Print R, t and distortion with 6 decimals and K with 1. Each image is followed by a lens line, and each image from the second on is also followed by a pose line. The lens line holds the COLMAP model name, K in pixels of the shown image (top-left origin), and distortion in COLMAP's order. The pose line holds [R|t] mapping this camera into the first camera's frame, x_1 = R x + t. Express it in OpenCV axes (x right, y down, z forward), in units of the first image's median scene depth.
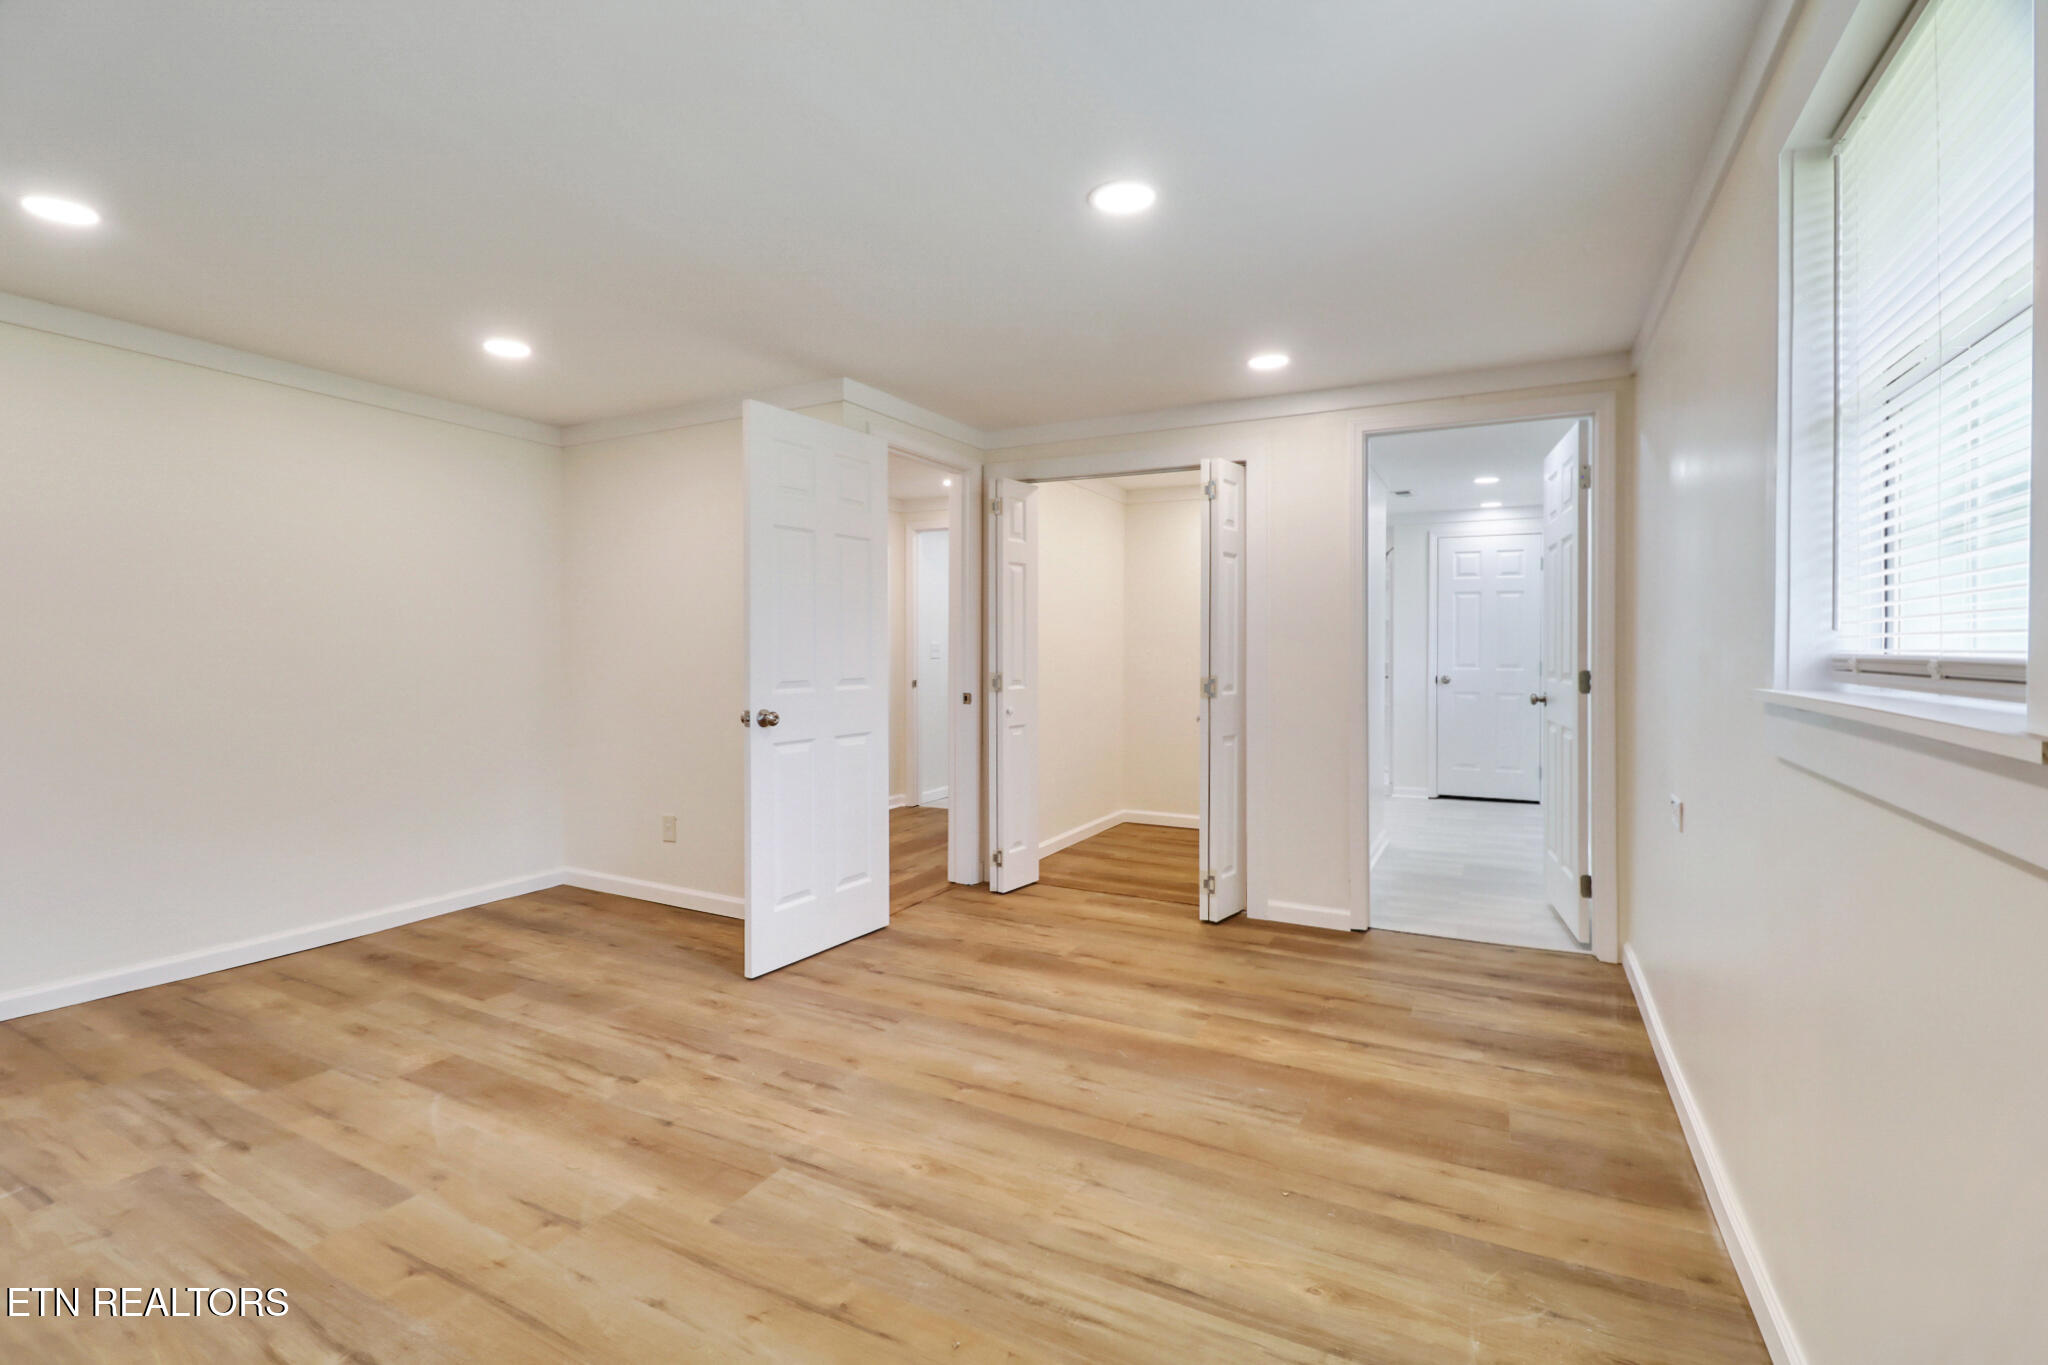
lens RADIAL K [[951.2, 0, 1013.6], [0, 951.2, 663.3], [0, 0, 1]] dist [-0.032344, -0.002362]
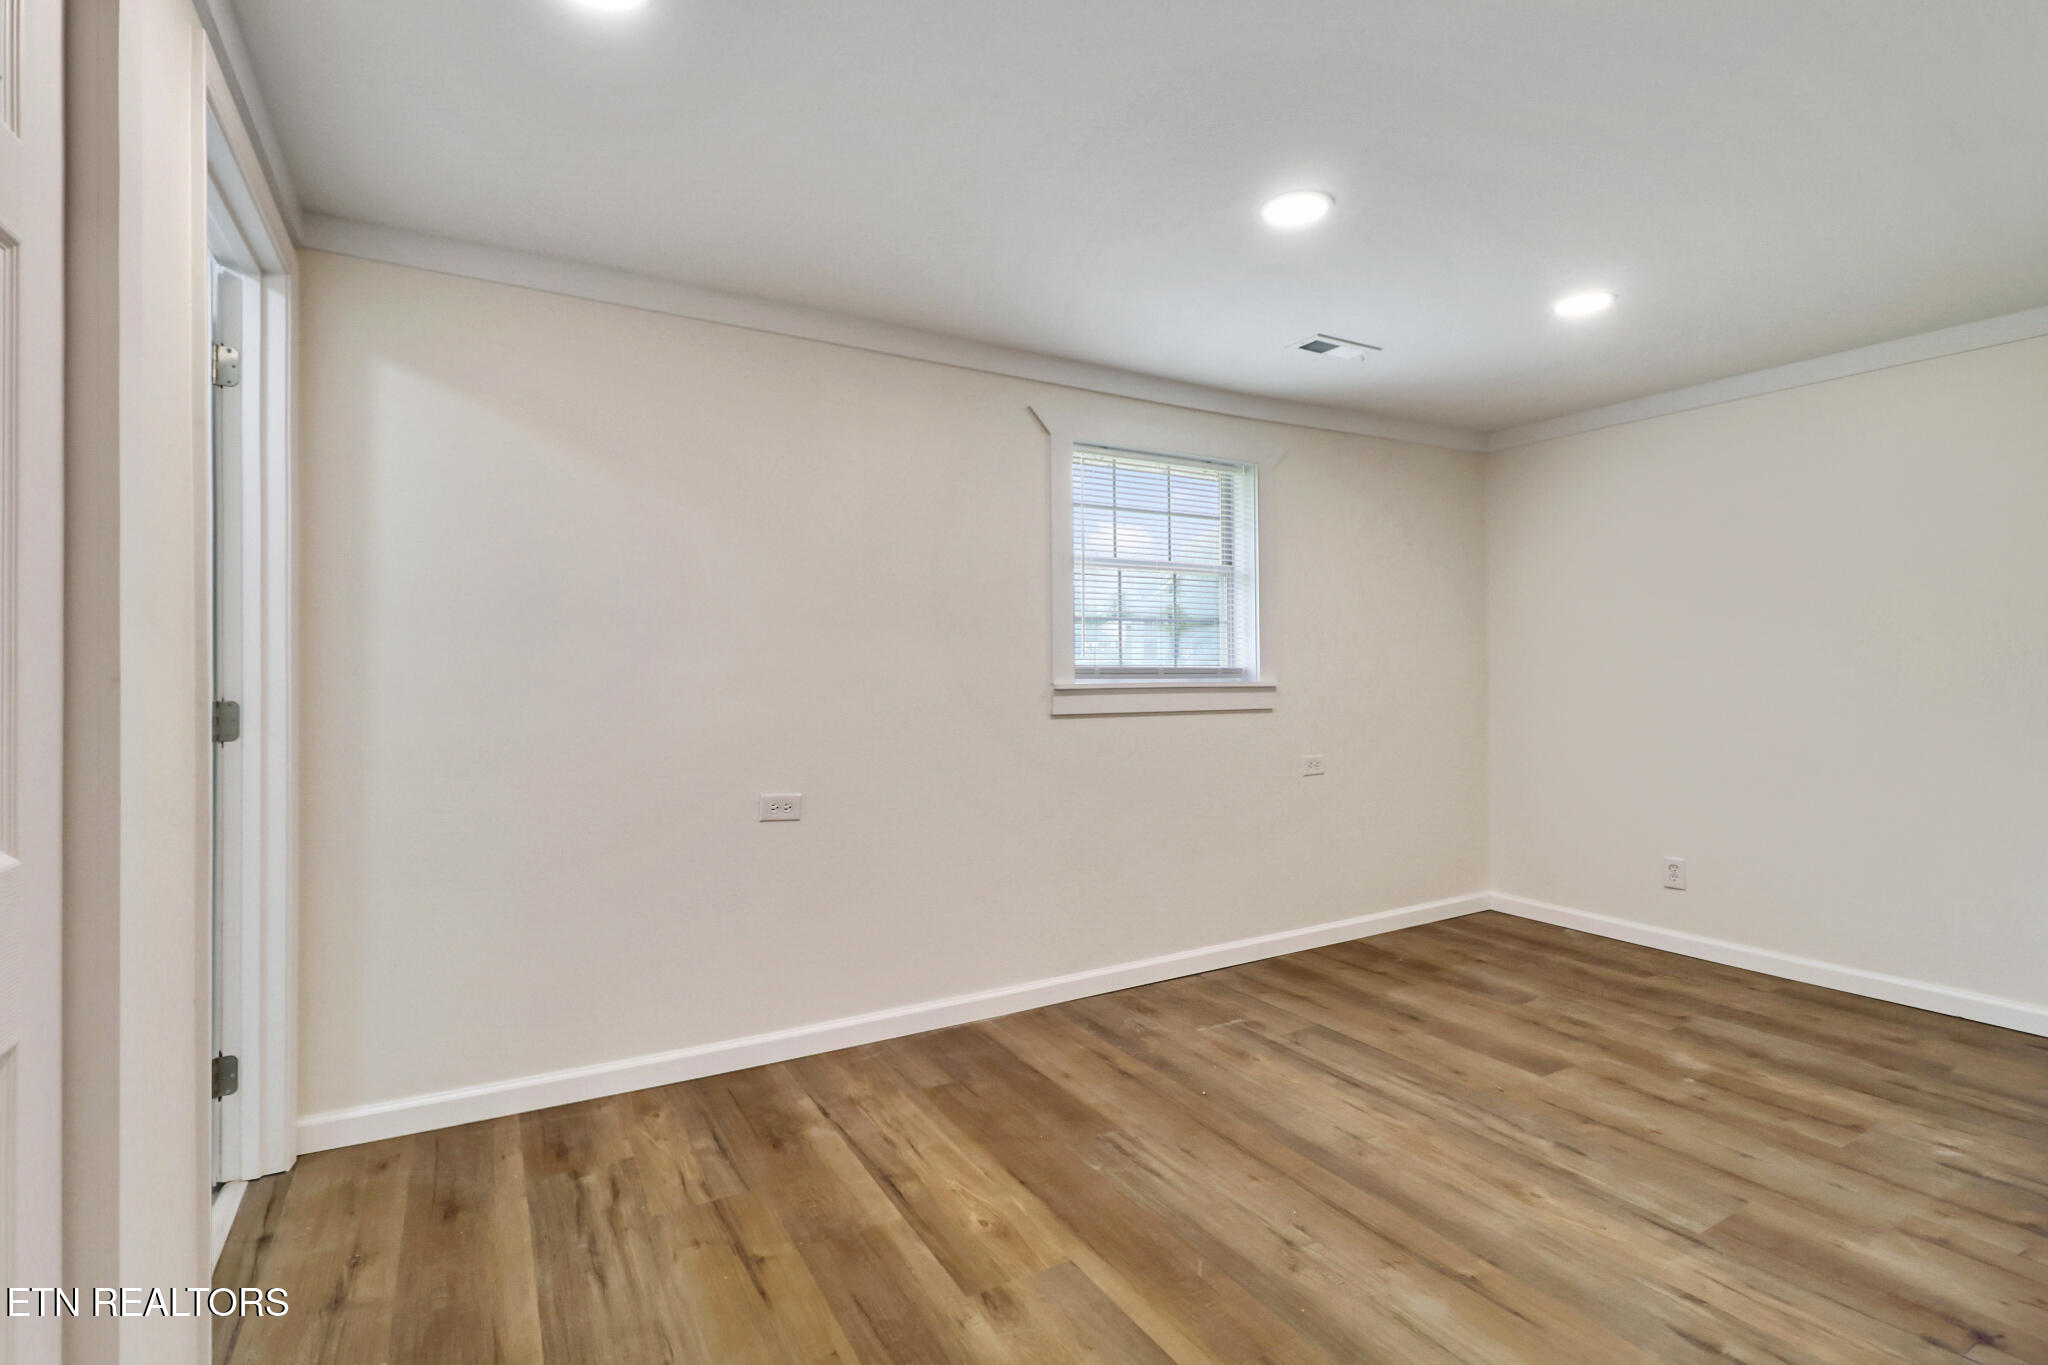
lens RADIAL K [[951.2, 0, 1005.3], [0, 951.2, 682.7], [0, 0, 1]] dist [-0.032344, -0.002362]
pose [[-0.838869, -0.004438, 0.544316, -0.159786], [0.009359, 0.999701, 0.022575, -0.019119], [-0.544253, 0.024032, -0.838577, 2.032206]]
